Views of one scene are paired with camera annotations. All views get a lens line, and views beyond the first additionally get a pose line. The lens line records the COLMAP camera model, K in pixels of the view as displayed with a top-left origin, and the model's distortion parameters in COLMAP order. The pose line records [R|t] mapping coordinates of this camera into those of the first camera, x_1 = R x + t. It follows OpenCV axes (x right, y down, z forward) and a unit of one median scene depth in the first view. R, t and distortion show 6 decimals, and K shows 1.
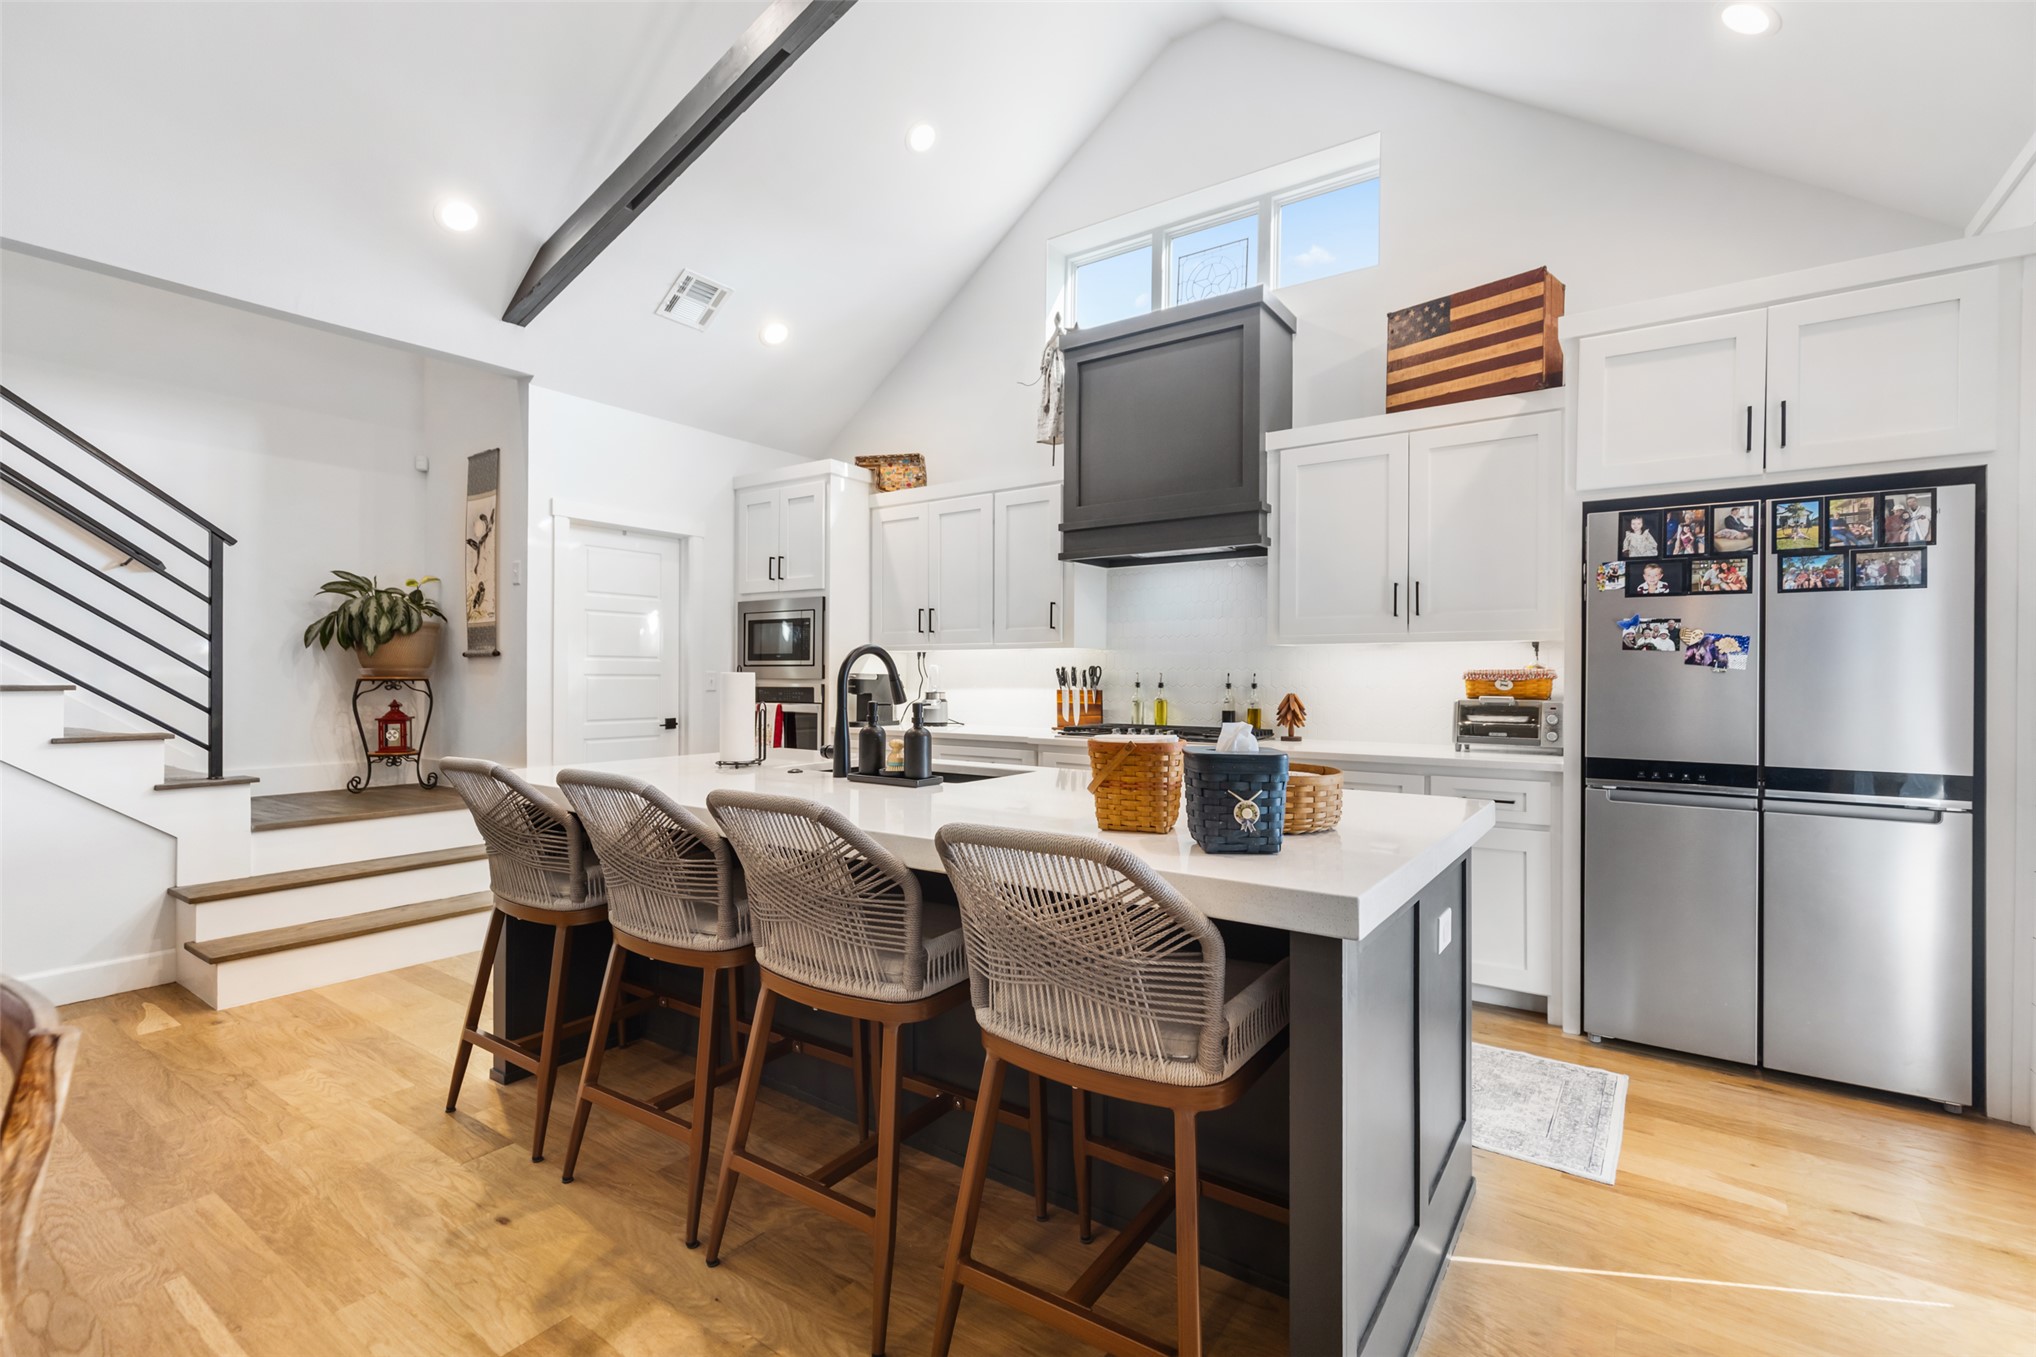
lens RADIAL K [[922.1, 0, 1018.4], [0, 922.1, 664.5], [0, 0, 1]] dist [0.009936, -0.001814]
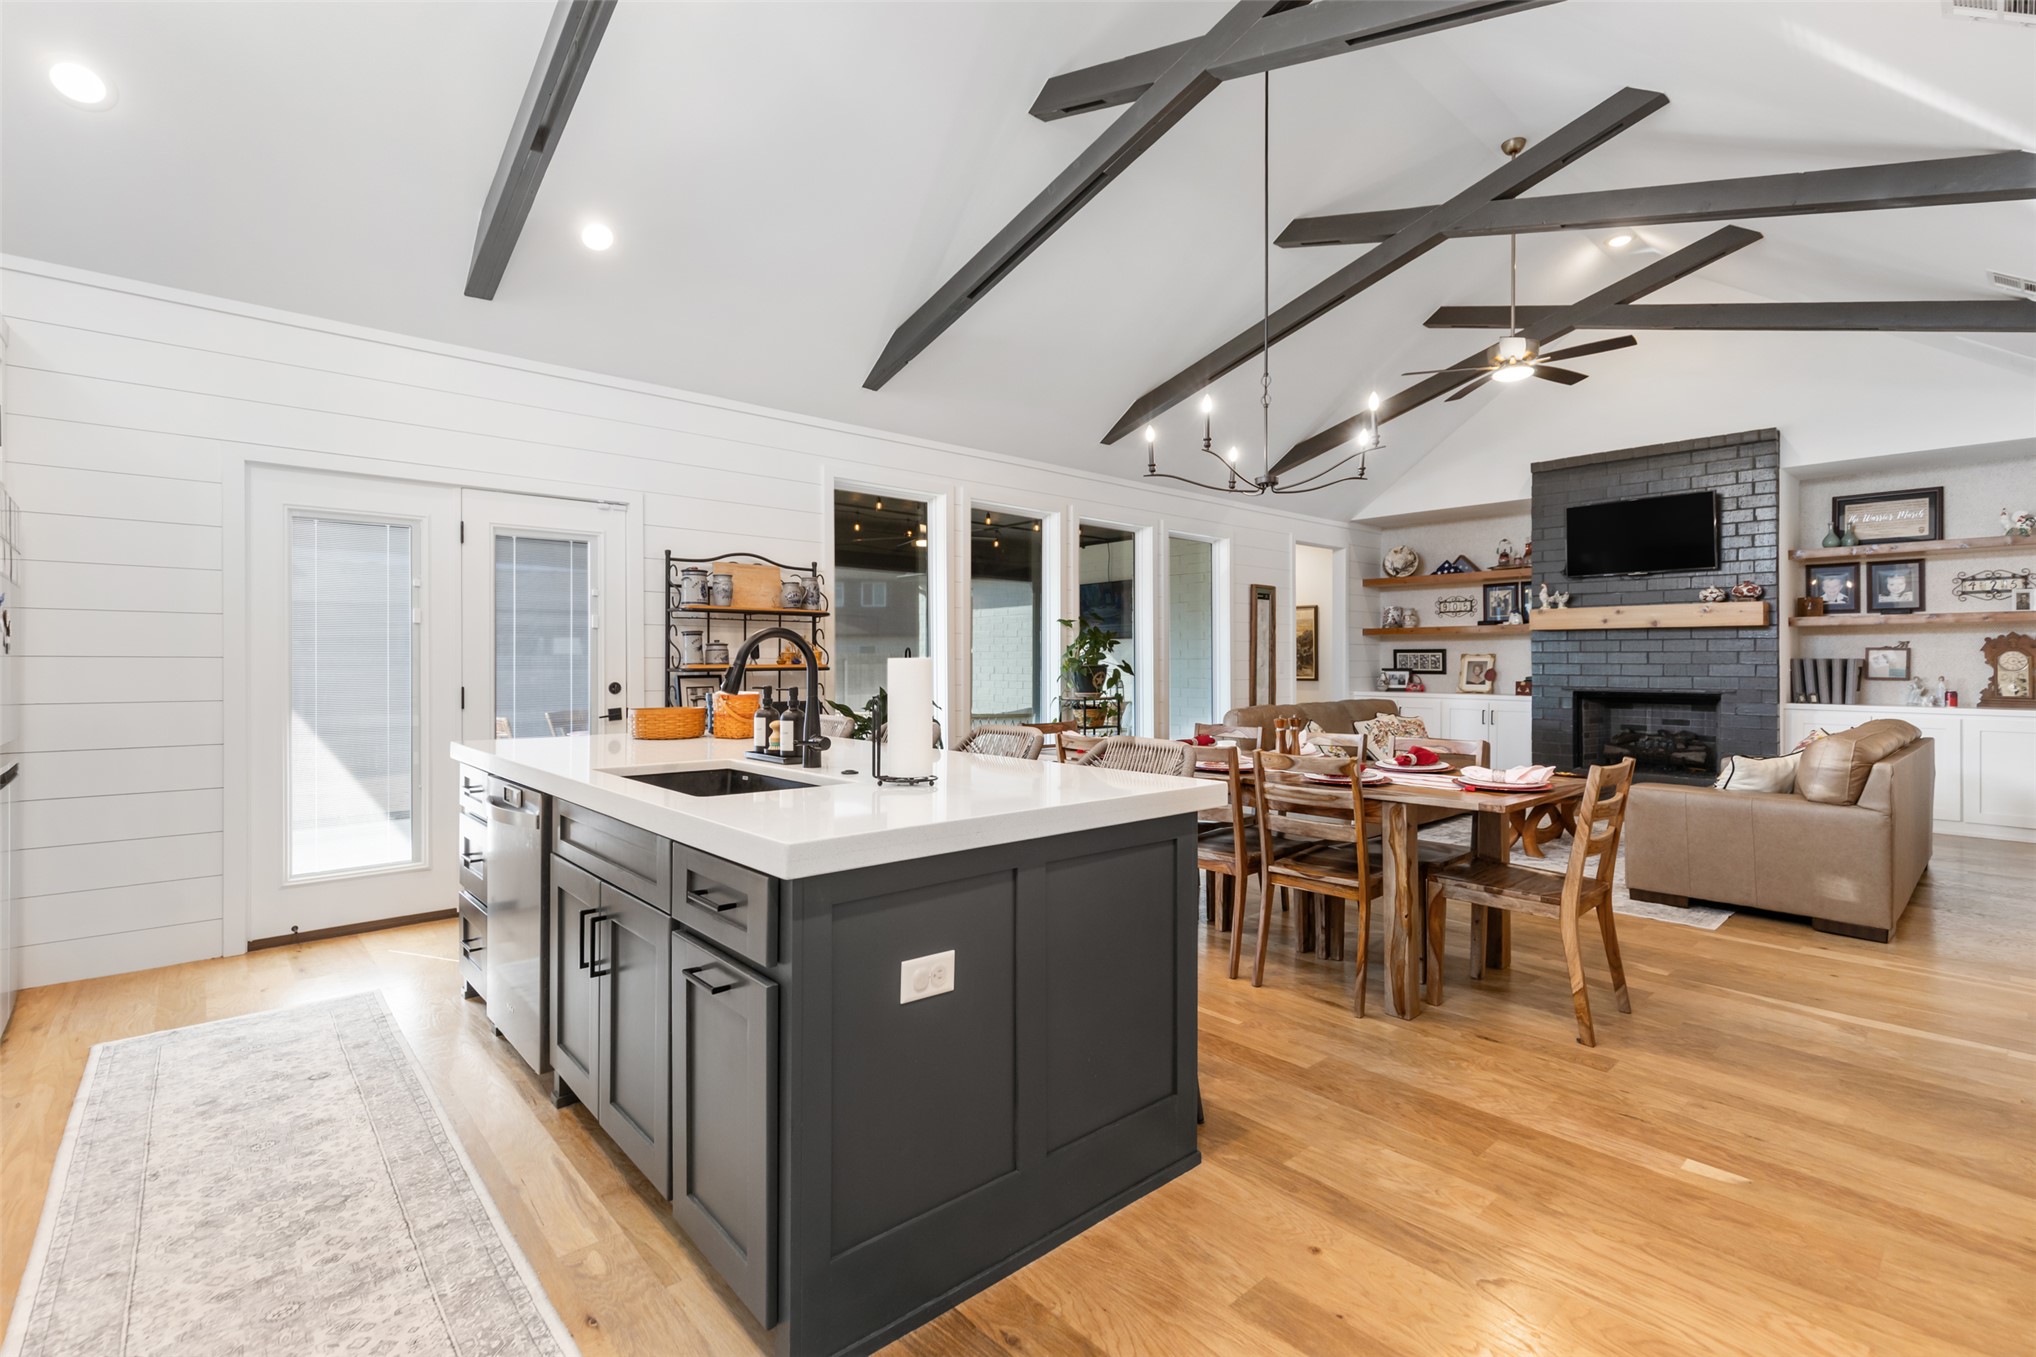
lens RADIAL K [[922.1, 0, 1029.4], [0, 922.1, 659.5], [0, 0, 1]] dist [0.009936, -0.001814]
pose [[-0.976997, -0.002938, 0.213232, -0.428248], [-0.005917, 0.999894, -0.013332, 0.015496], [-0.213171, -0.014287, -0.976911, 1.307037]]
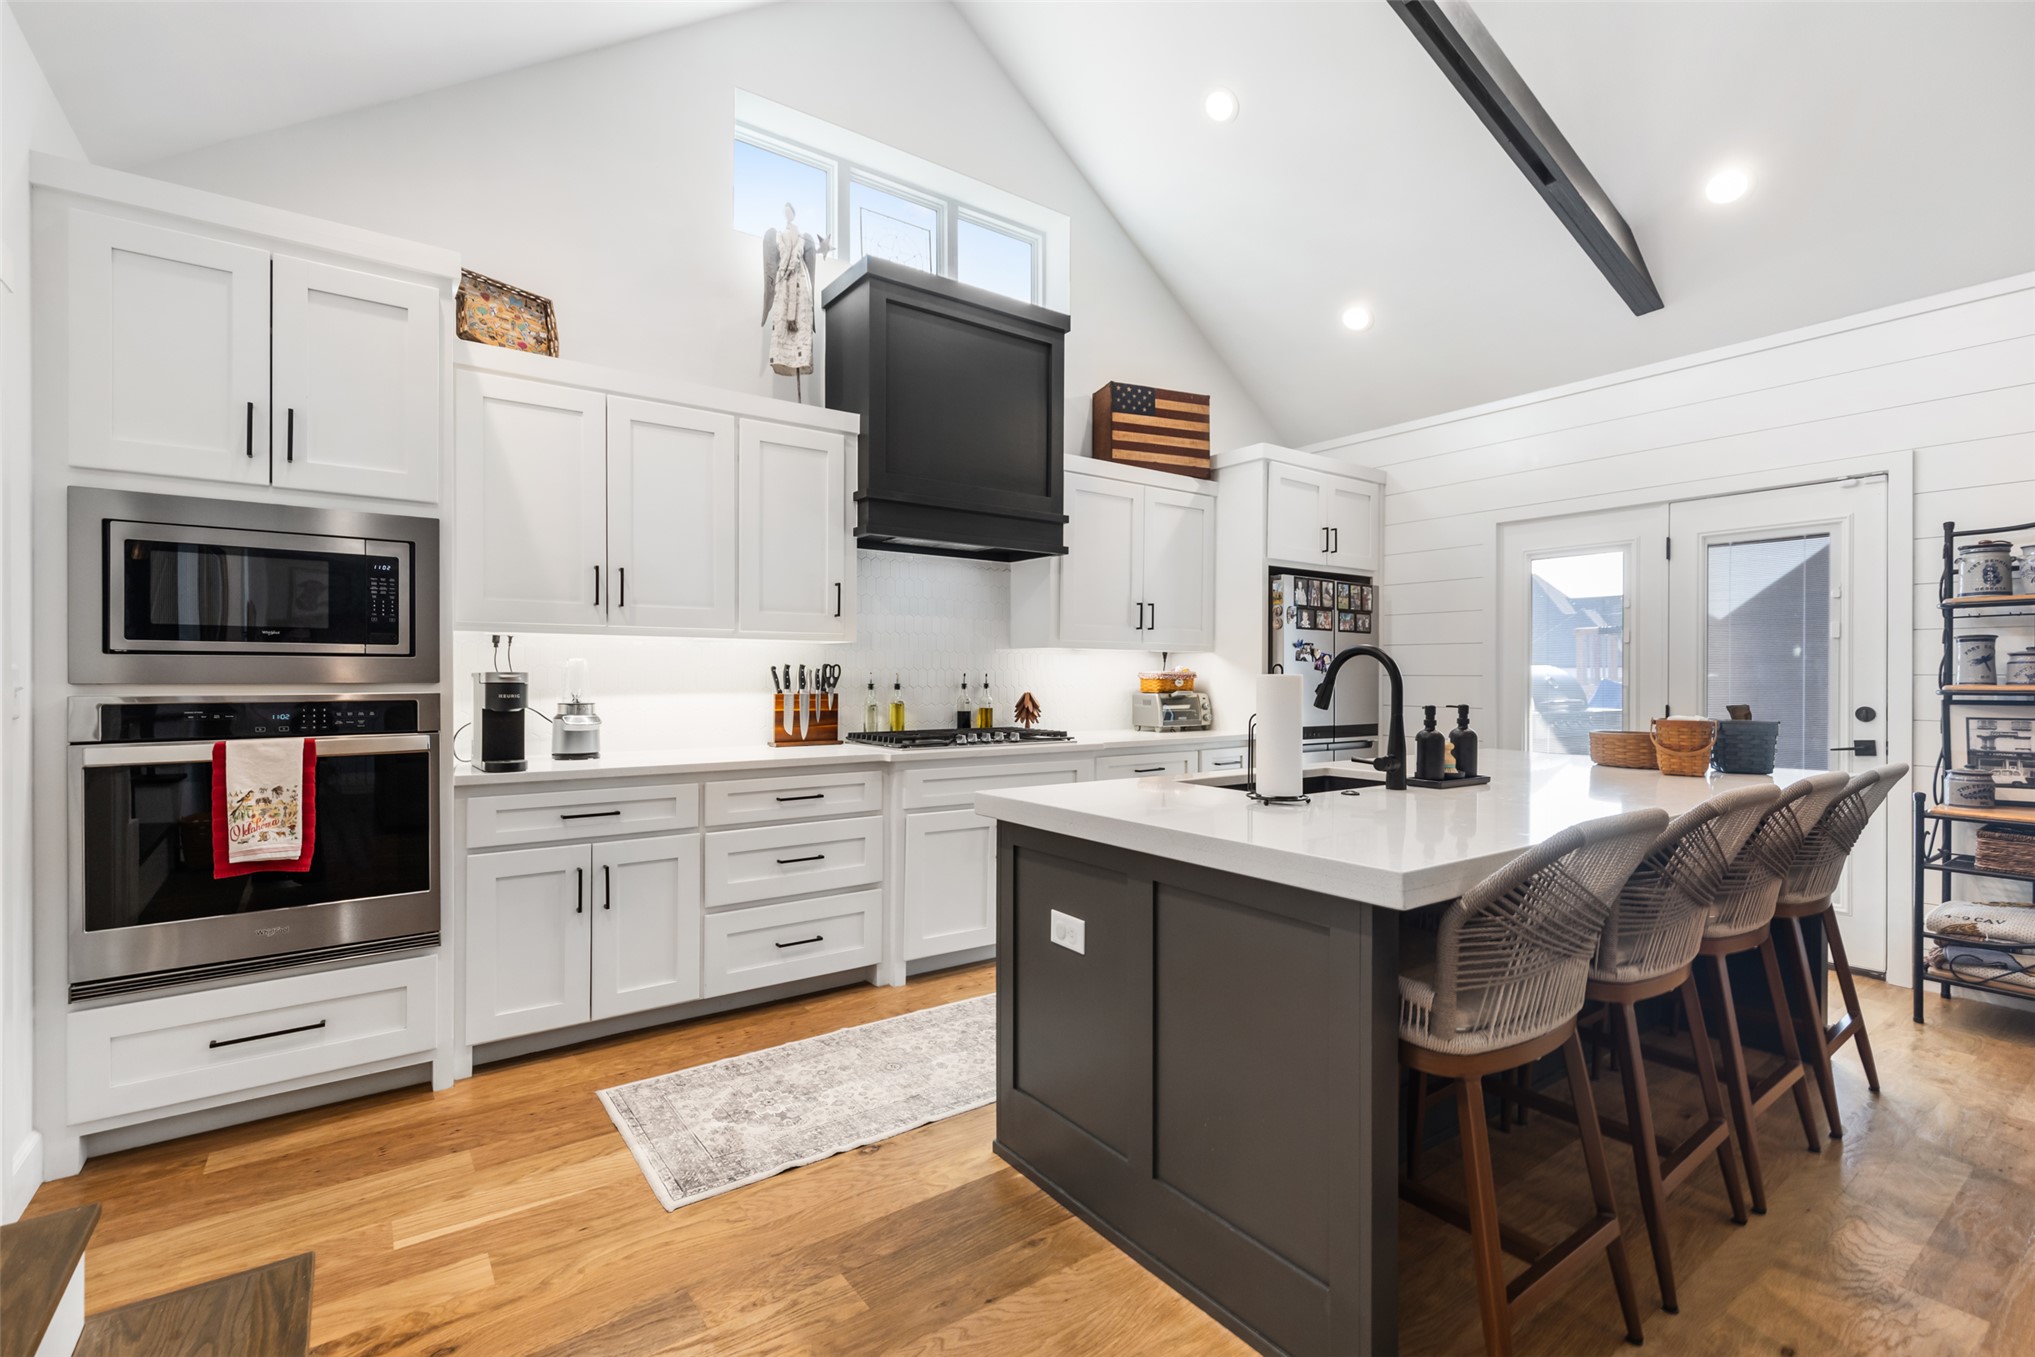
lens RADIAL K [[921.7, 0, 1020.1], [0, 921.7, 677.6], [0, 0, 1]] dist [0.009936, -0.001814]
pose [[0.308914, -0.002915, 0.951085, -0.816805], [-0.012565, 0.999896, 0.007145, 0.006881], [-0.951007, -0.014158, 0.308845, 0.743437]]
